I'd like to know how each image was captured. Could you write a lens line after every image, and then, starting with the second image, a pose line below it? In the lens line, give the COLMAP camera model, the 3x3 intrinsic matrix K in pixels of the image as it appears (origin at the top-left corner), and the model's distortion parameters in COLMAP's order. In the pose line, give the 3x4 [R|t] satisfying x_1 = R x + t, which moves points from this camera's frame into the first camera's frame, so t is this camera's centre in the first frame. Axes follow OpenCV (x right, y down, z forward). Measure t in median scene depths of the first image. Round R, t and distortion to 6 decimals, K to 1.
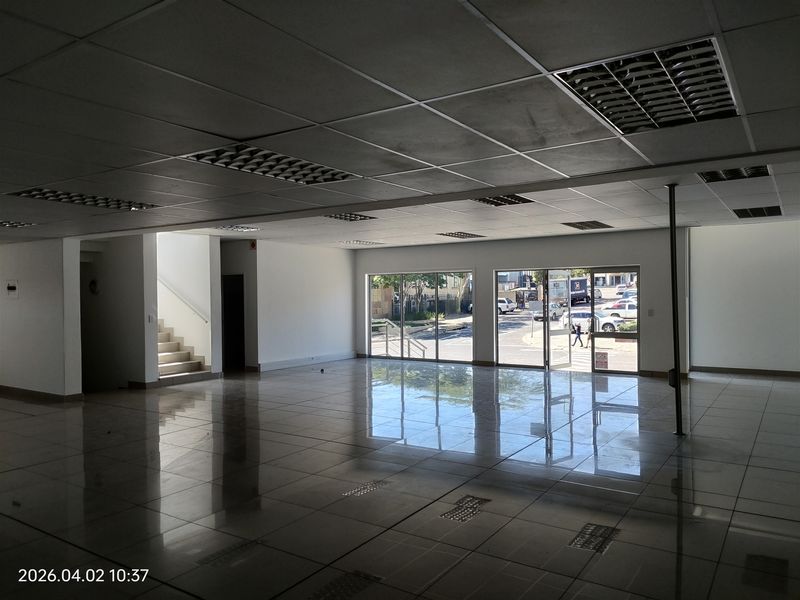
lens RADIAL K [[584.5, 0, 395.7], [0, 584.5, 297.2], [0, 0, 1]] dist [0.031944, -0.014340]
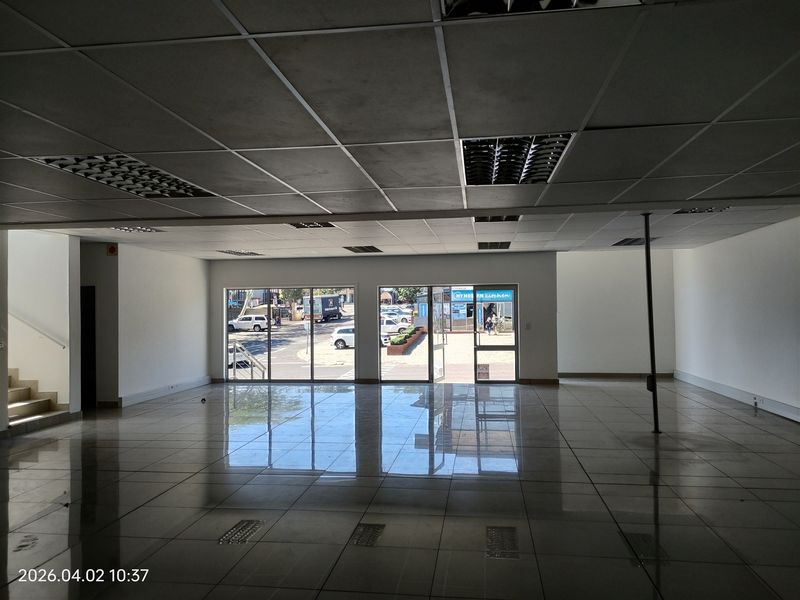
lens RADIAL K [[584.5, 0, 401.2], [0, 584.5, 296.6], [0, 0, 1]] dist [0.031944, -0.014340]
pose [[0.895452, 0.008082, 0.445085, -0.248470], [0.005215, 0.999576, -0.028643, 0.000328], [-0.445127, 0.027970, 0.895030, 0.098891]]
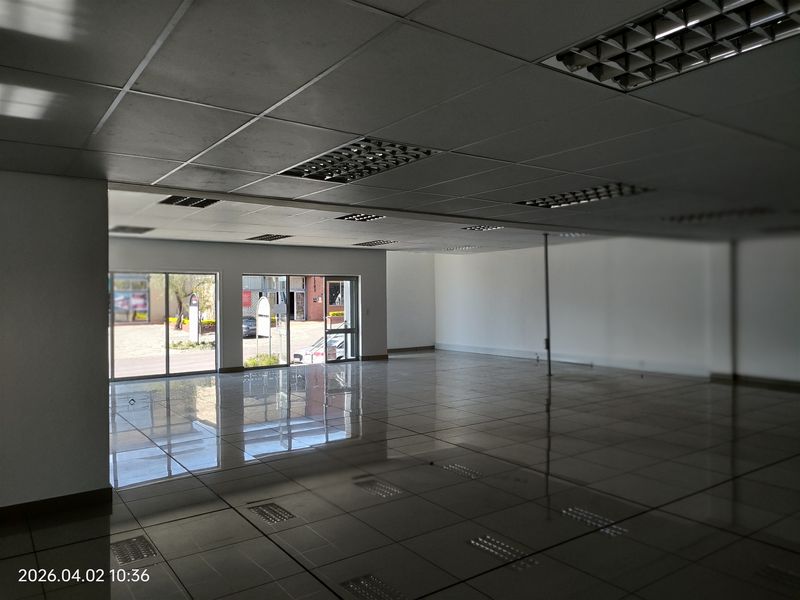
lens RADIAL K [[584.5, 0, 402.6], [0, 584.5, 300.8], [0, 0, 1]] dist [0.031944, -0.014340]
pose [[0.335734, -0.001307, 0.941956, -0.703518], [0.008995, 0.999958, -0.001818, 0.003946], [-0.941914, 0.009083, 0.335732, 0.429778]]
